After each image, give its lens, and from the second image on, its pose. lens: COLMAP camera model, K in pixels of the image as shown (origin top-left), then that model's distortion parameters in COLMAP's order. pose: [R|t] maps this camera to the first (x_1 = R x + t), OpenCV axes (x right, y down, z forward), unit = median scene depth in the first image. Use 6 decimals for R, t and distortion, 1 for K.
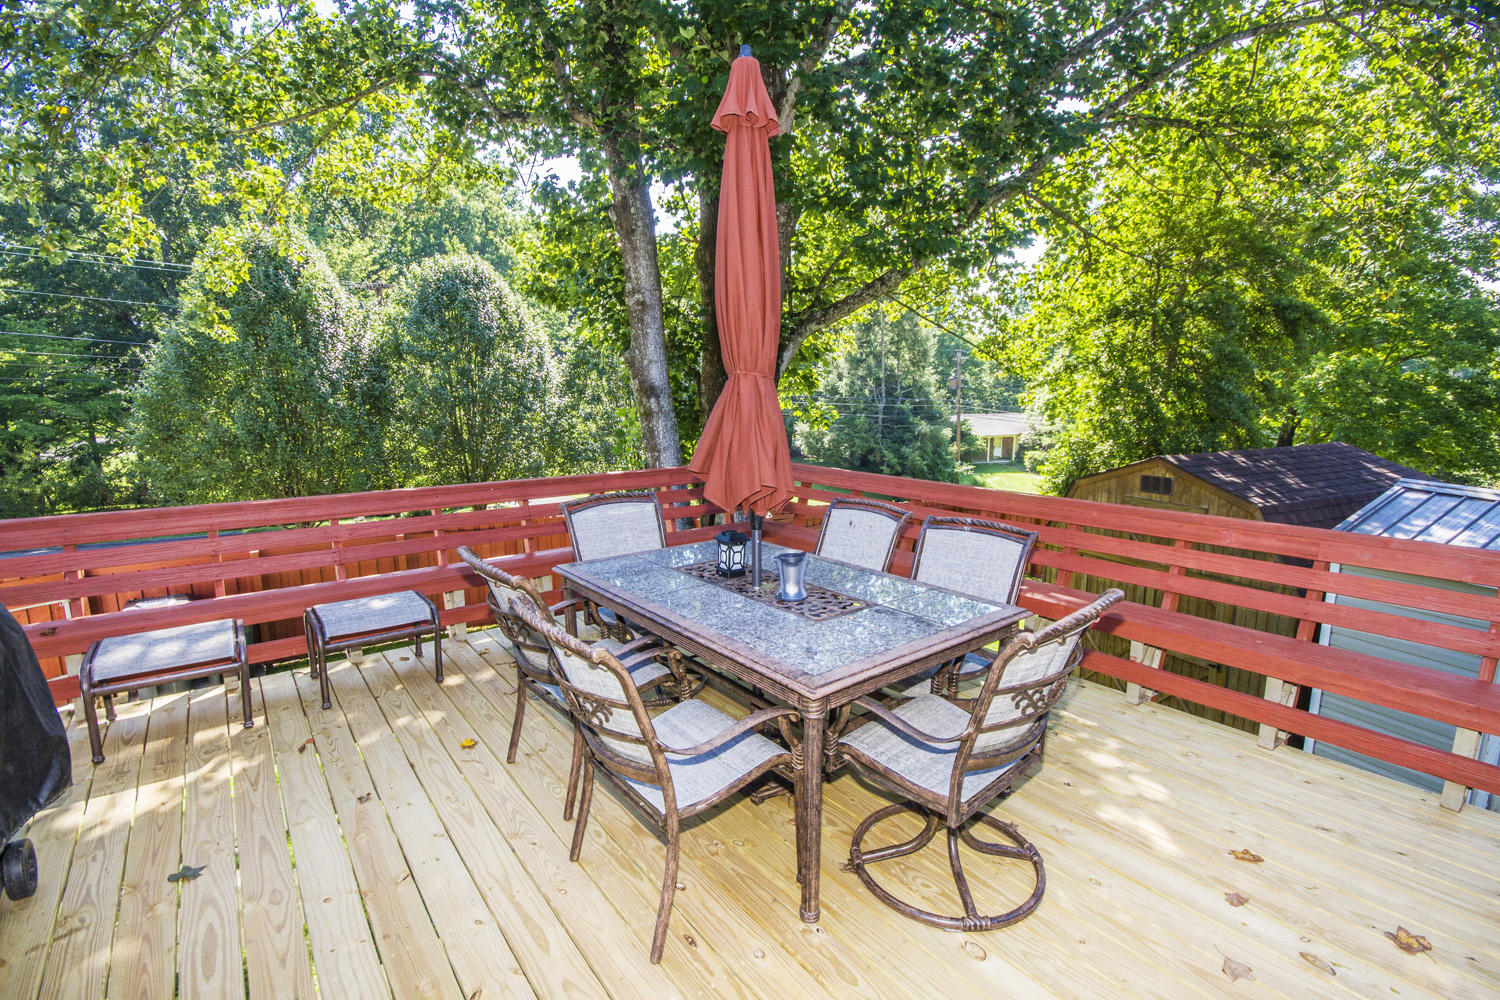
lens RADIAL K [[690.1, 0, 750.0], [0, 690.1, 500.0], [0, 0, 1]] dist [0.010357, -0.014629]
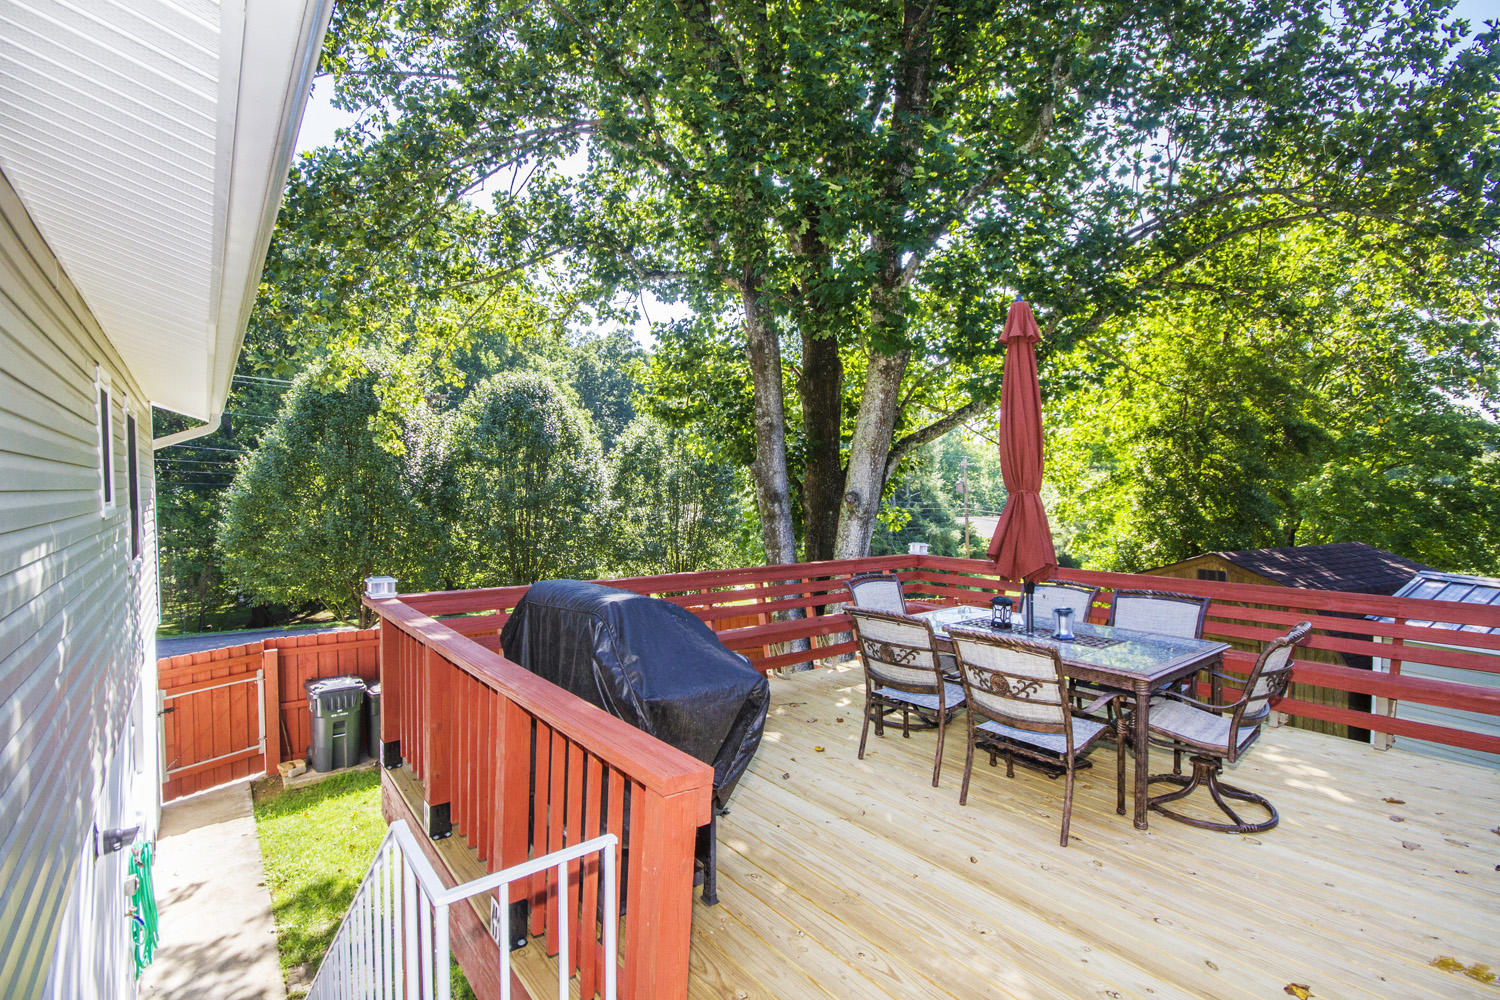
lens RADIAL K [[690.1, 0, 750.0], [0, 690.1, 500.0], [0, 0, 1]] dist [0.010357, -0.014629]
pose [[0.999945, 0.003360, 0.009926, -0.160373], [-0.001868, 0.989182, -0.146683, 0.016470], [-0.010311, 0.146657, 0.989134, -0.131863]]
